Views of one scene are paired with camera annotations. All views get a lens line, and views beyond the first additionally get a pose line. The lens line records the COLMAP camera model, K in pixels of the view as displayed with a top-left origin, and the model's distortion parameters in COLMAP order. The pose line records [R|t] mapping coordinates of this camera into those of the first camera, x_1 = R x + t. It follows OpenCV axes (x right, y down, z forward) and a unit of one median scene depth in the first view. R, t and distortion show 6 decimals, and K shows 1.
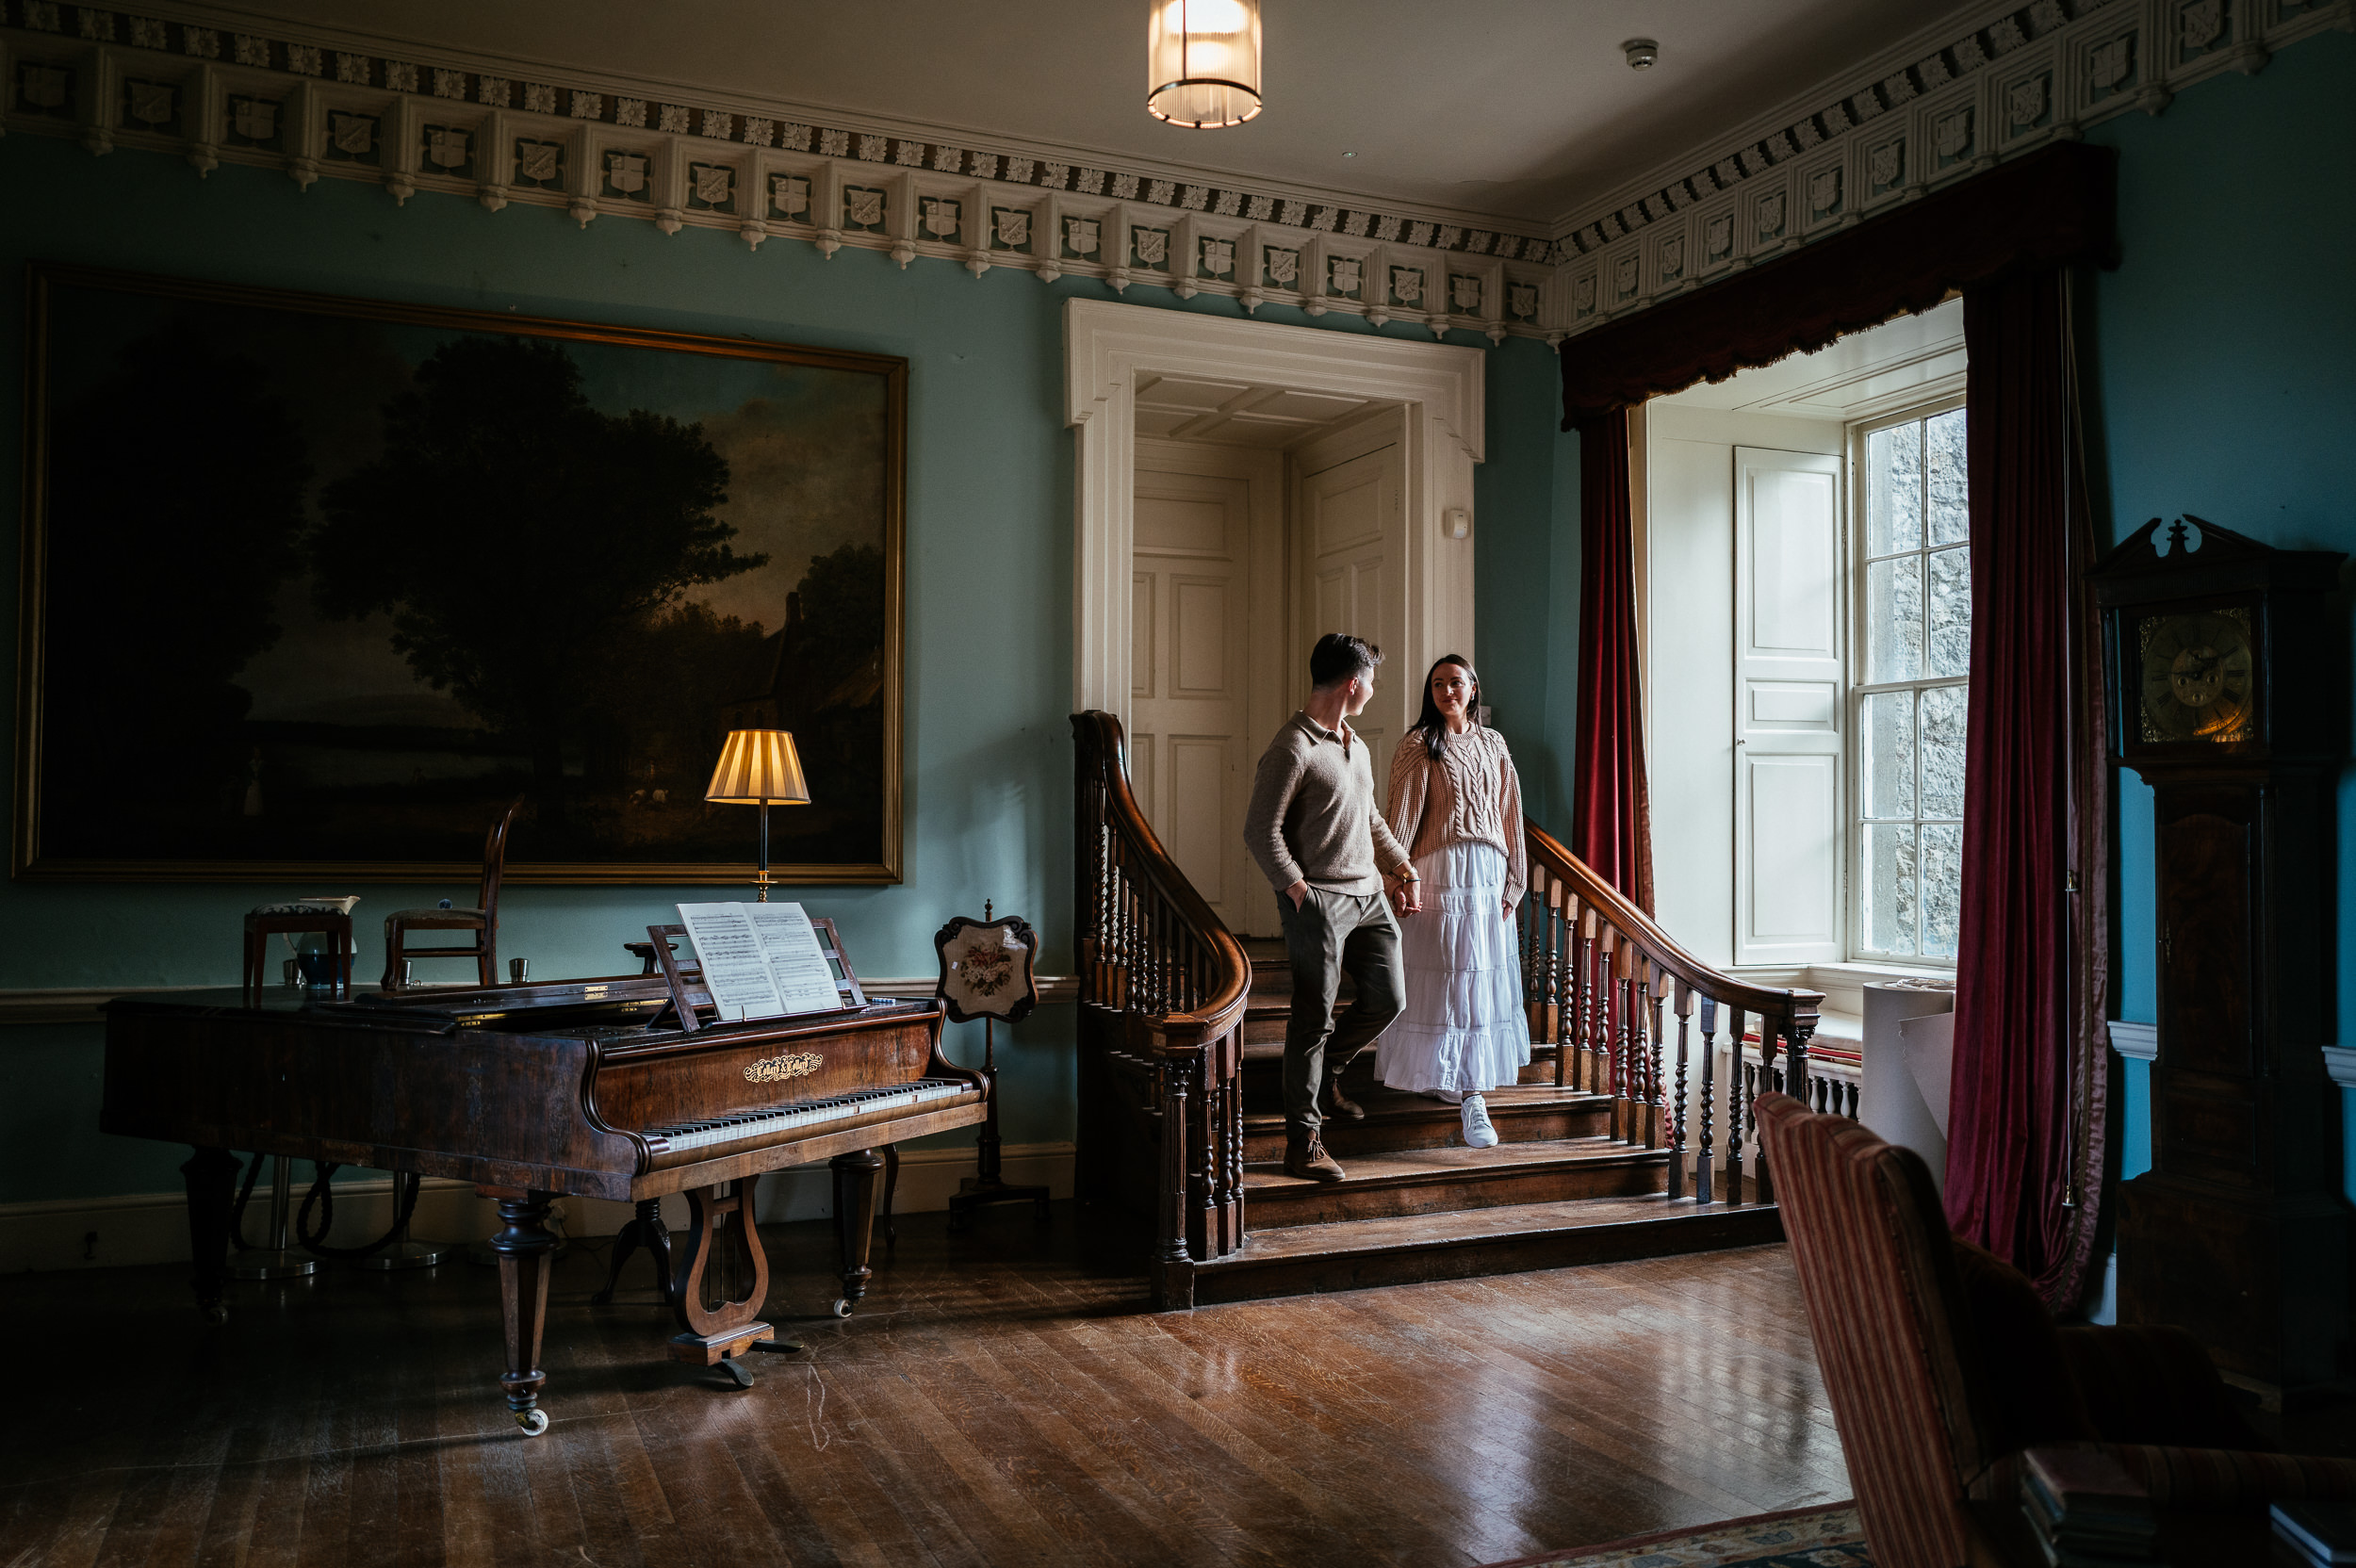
lens RADIAL K [[1829.2, 0, 1175.2], [0, 1829.2, 774.2], [0, 0, 1]] dist [-0.007659, 0.007949]
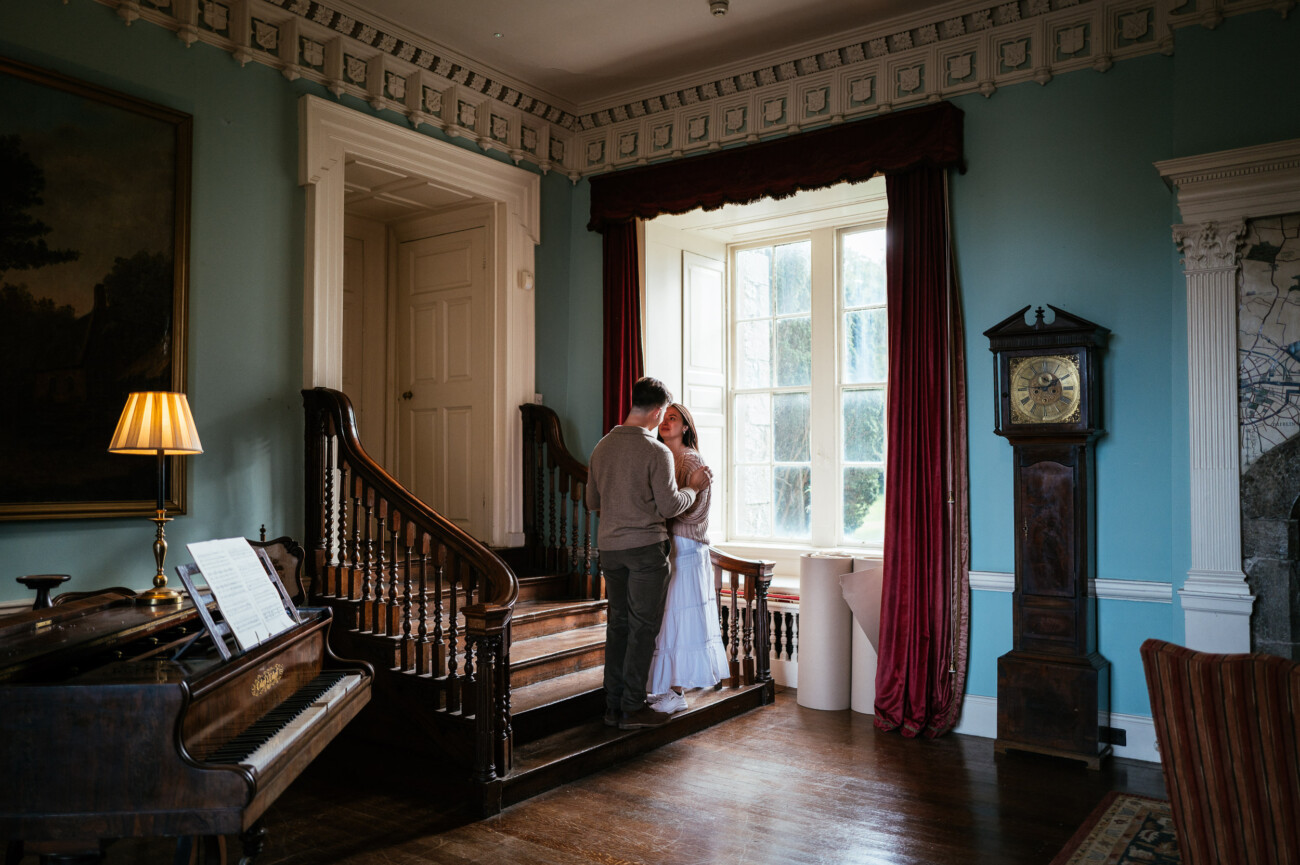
lens RADIAL K [[1023.8, 0, 788.2], [0, 1023.8, 432.4], [0, 0, 1]] dist [-0.062706, 0.058530]
pose [[0.853693, 0.013712, 0.520596, -0.149608], [-0.011177, 0.999905, -0.008009, 0.001981], [-0.520657, 0.001019, 0.853766, 0.152683]]
